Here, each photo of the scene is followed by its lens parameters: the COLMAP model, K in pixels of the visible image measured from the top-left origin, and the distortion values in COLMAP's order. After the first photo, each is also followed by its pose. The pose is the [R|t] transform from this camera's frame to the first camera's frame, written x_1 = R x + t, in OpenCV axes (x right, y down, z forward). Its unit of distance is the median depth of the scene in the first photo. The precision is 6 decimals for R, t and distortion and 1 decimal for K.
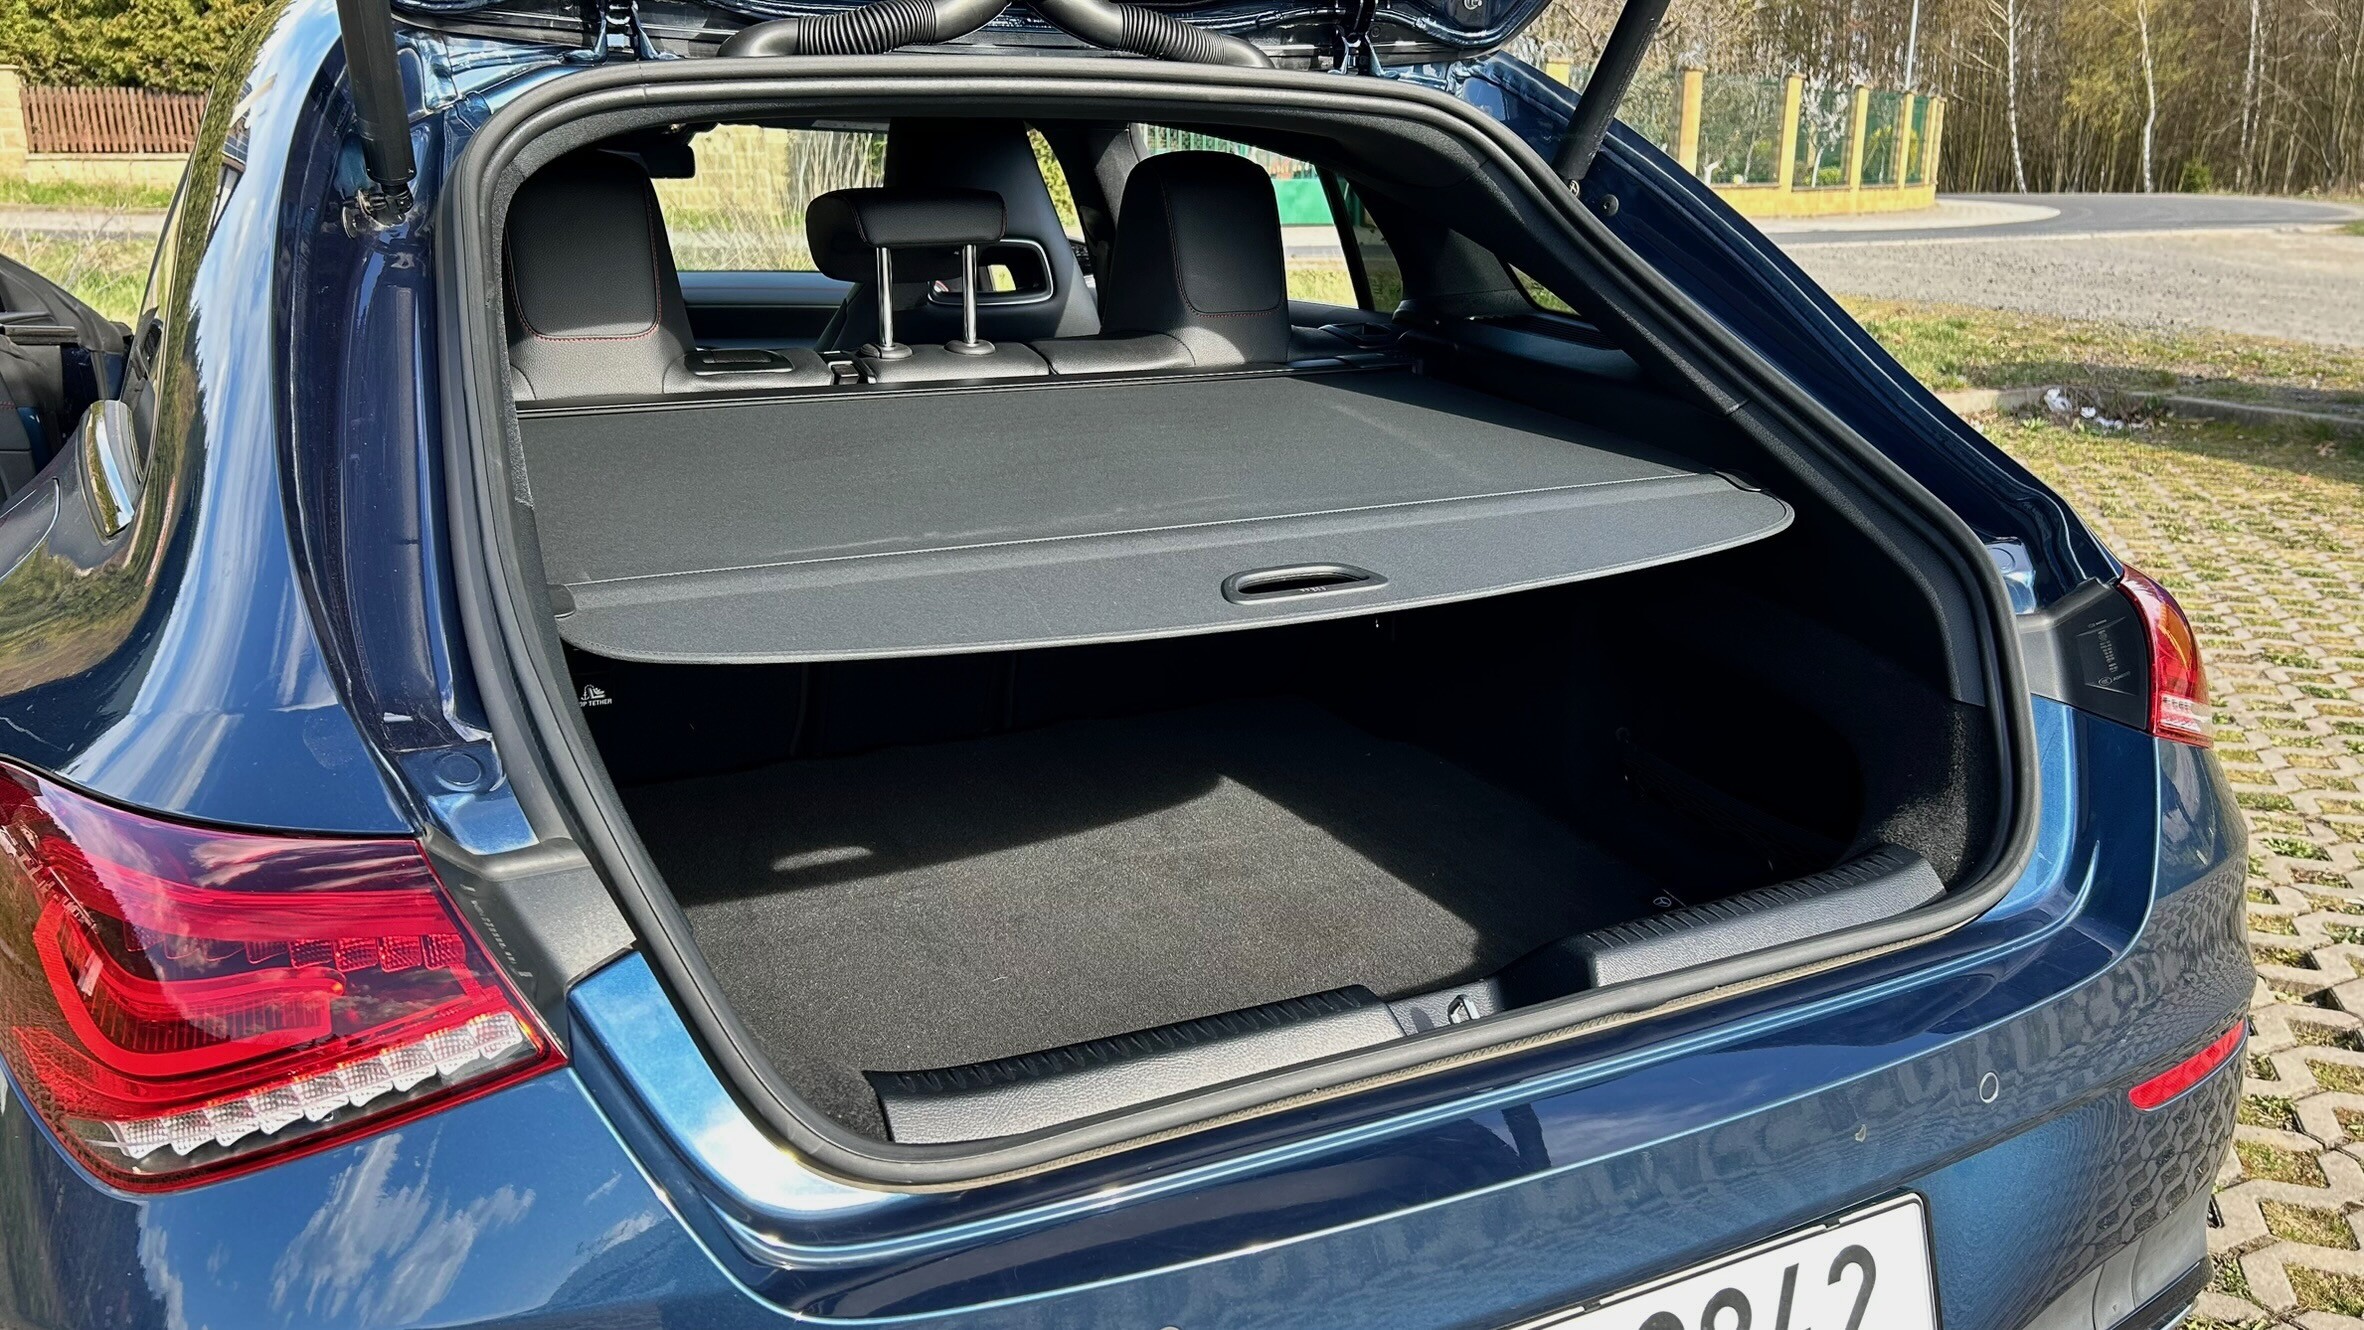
lens RADIAL K [[1792.0, 0, 1192.7], [0, 1792.0, 665.9], [0, 0, 1]] dist [0.014265, -0.017138]
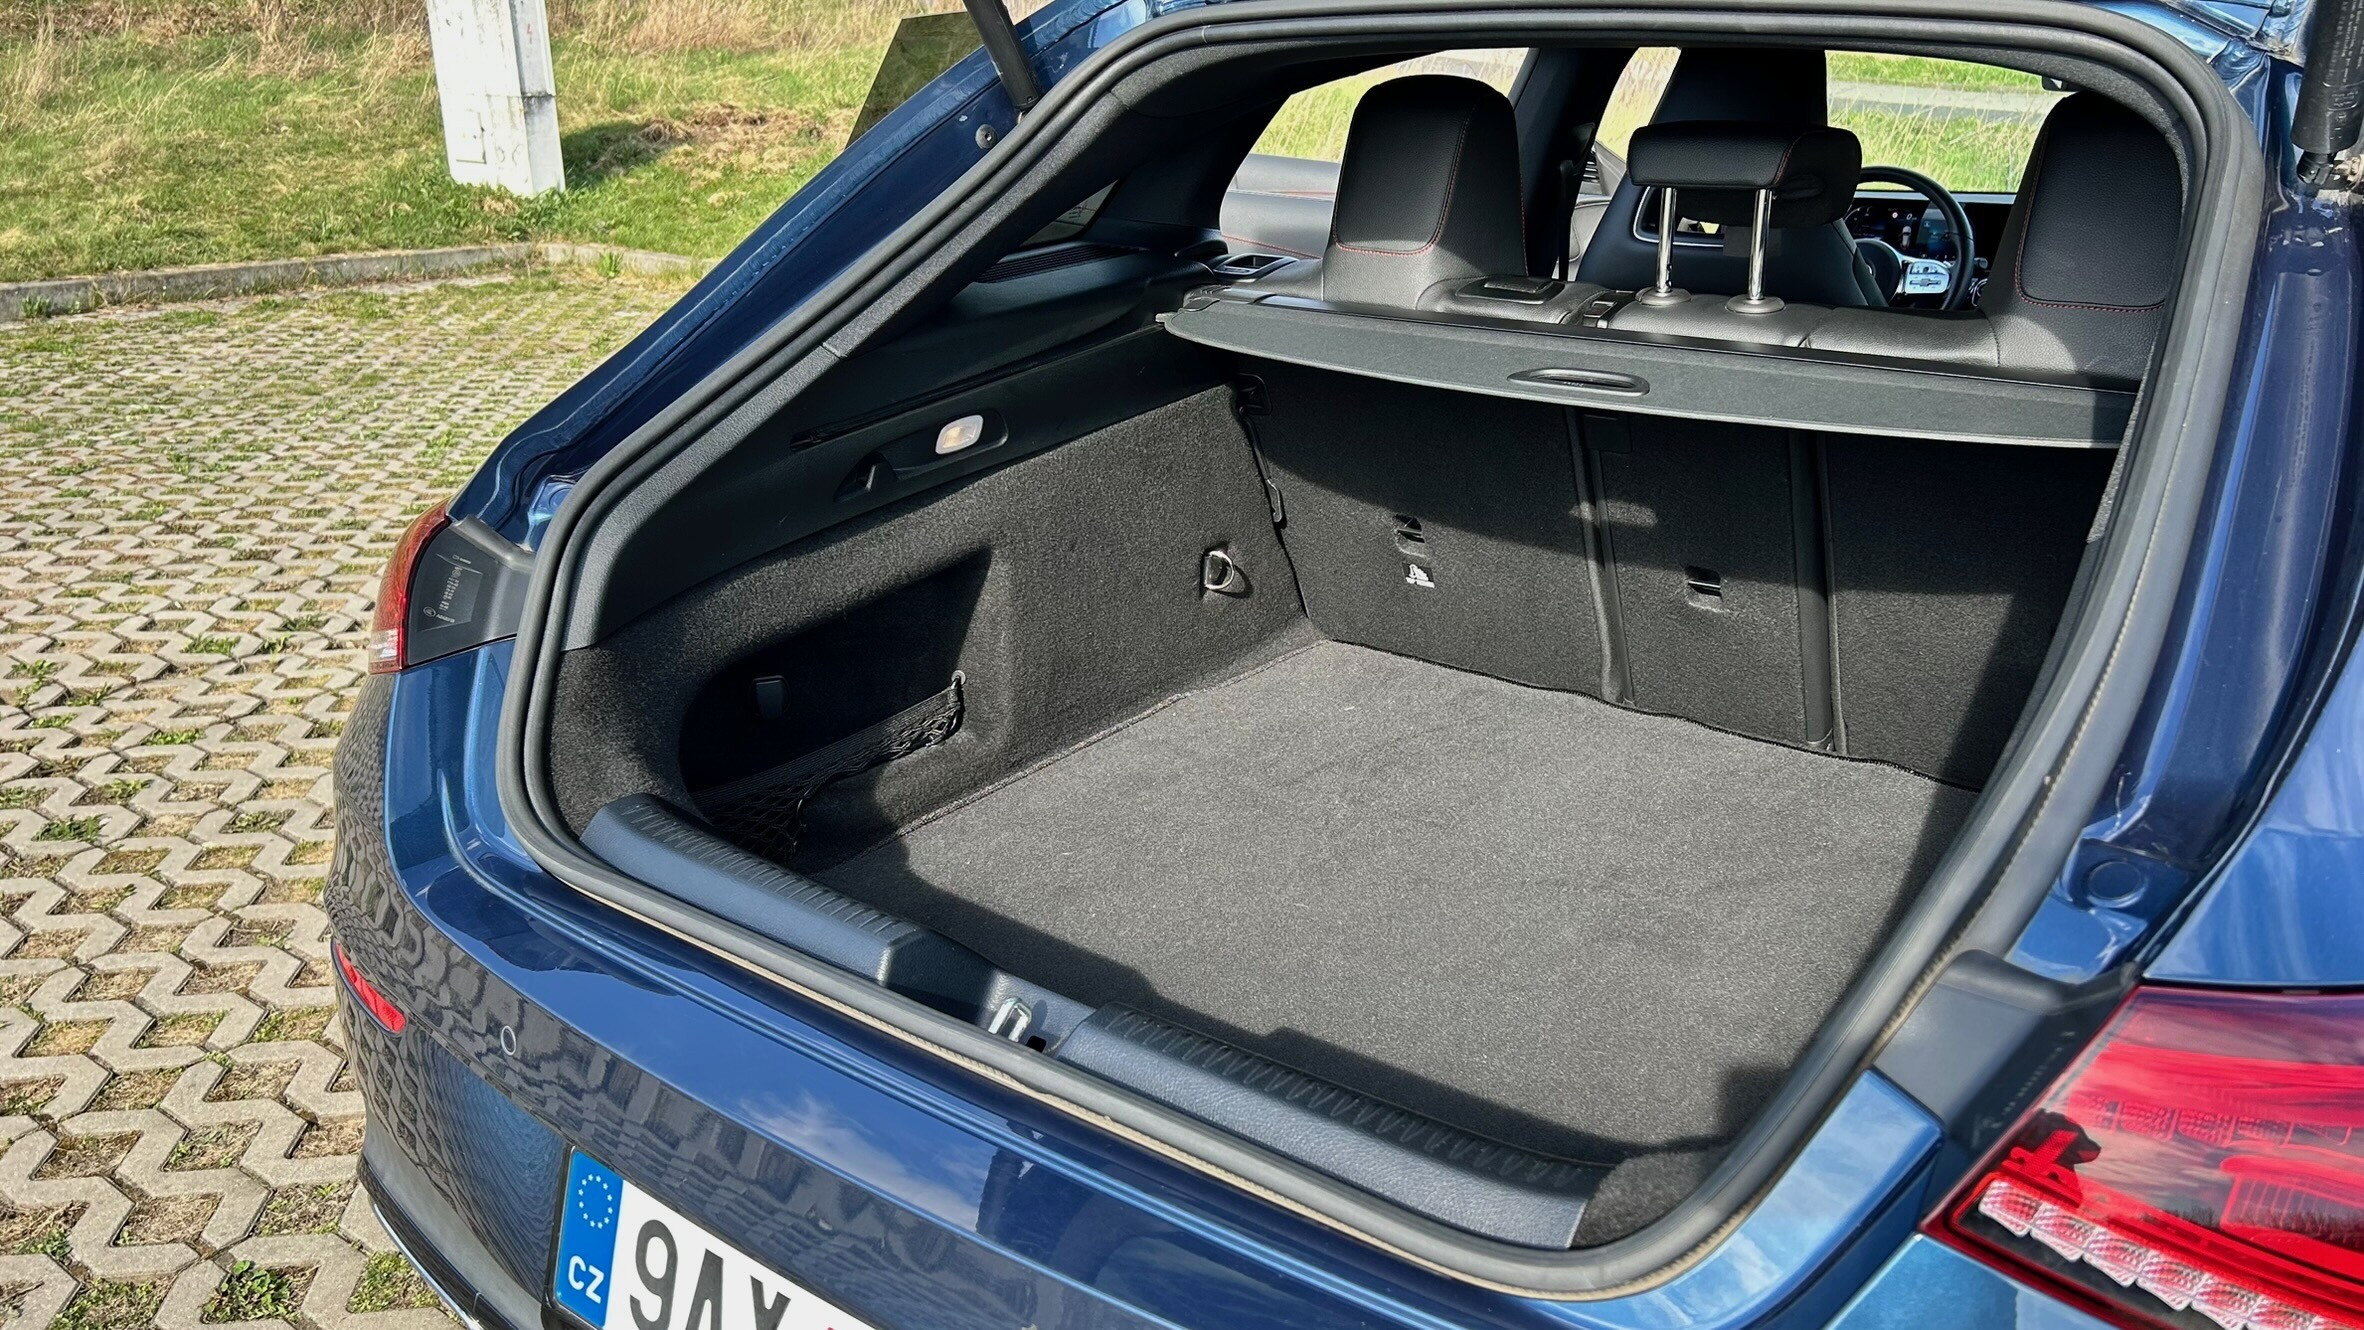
lens RADIAL K [[1792.0, 0, 1177.2], [0, 1792.0, 651.2], [0, 0, 1]] dist [0.014265, -0.017138]
pose [[0.460143, 0.284399, -0.841062, 0.700576], [-0.245811, 0.951085, 0.187120, -0.142611], [0.853138, 0.120640, 0.507544, 0.416980]]
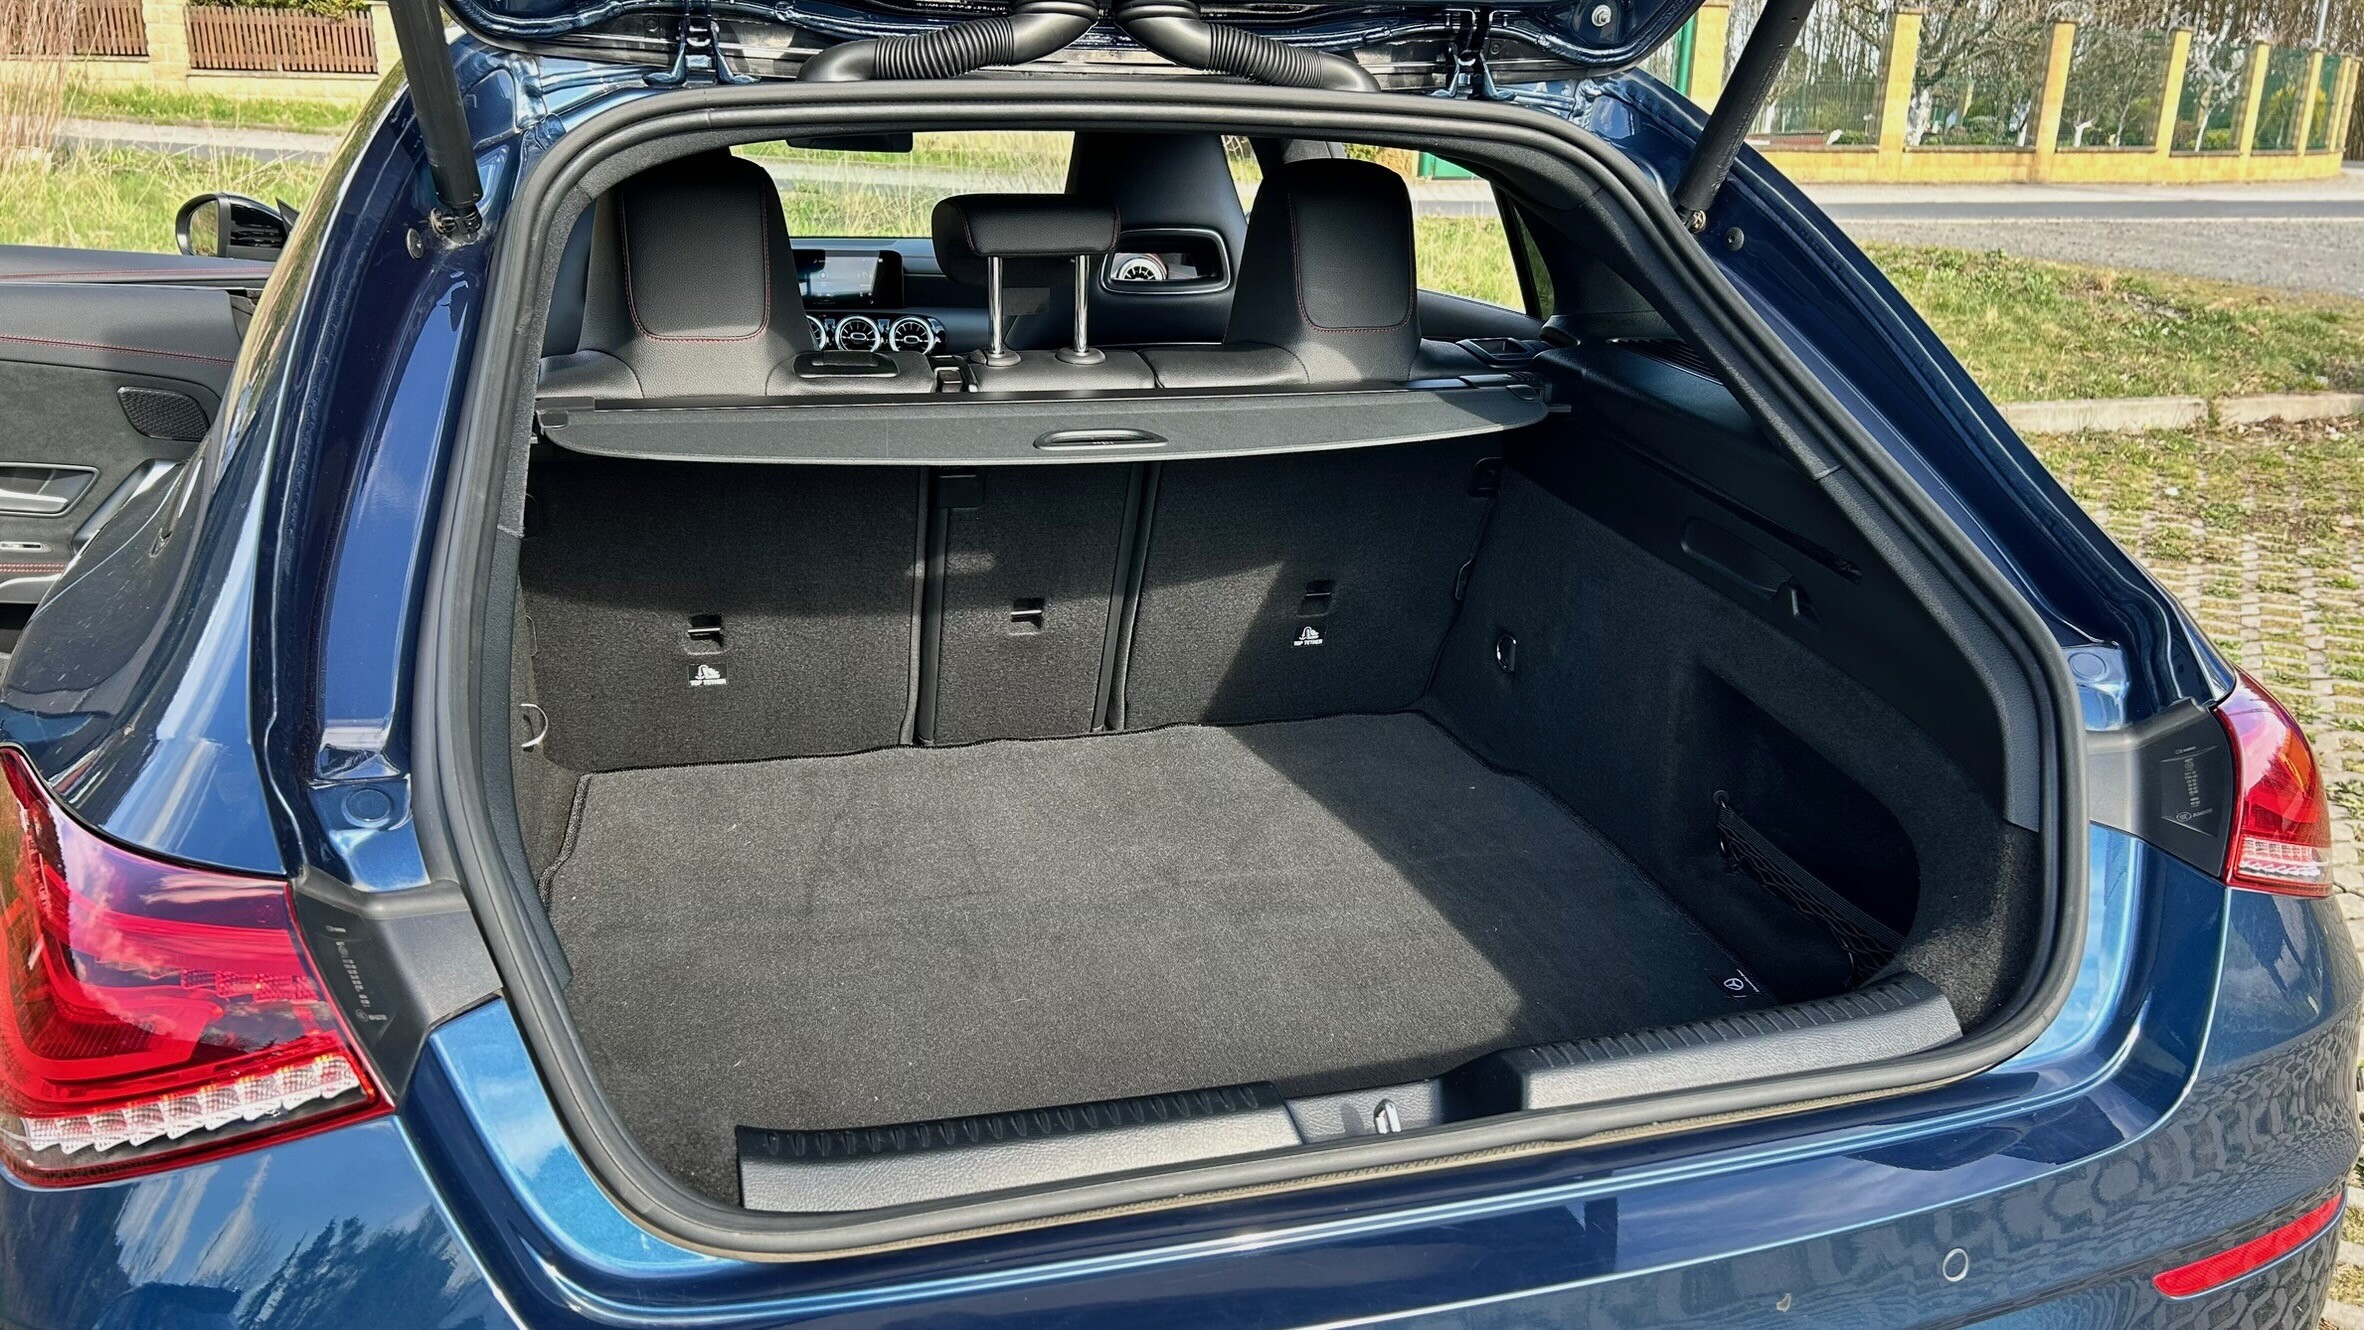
lens RADIAL K [[1792.0, 0, 1174.3], [0, 1792.0, 665.4], [0, 0, 1]] dist [0.014265, -0.017138]
pose [[0.983122, 0.071088, -0.168576, 0.139049], [-0.066178, 0.997209, 0.034577, -0.056479], [0.170564, -0.022837, 0.985082, 0.028146]]
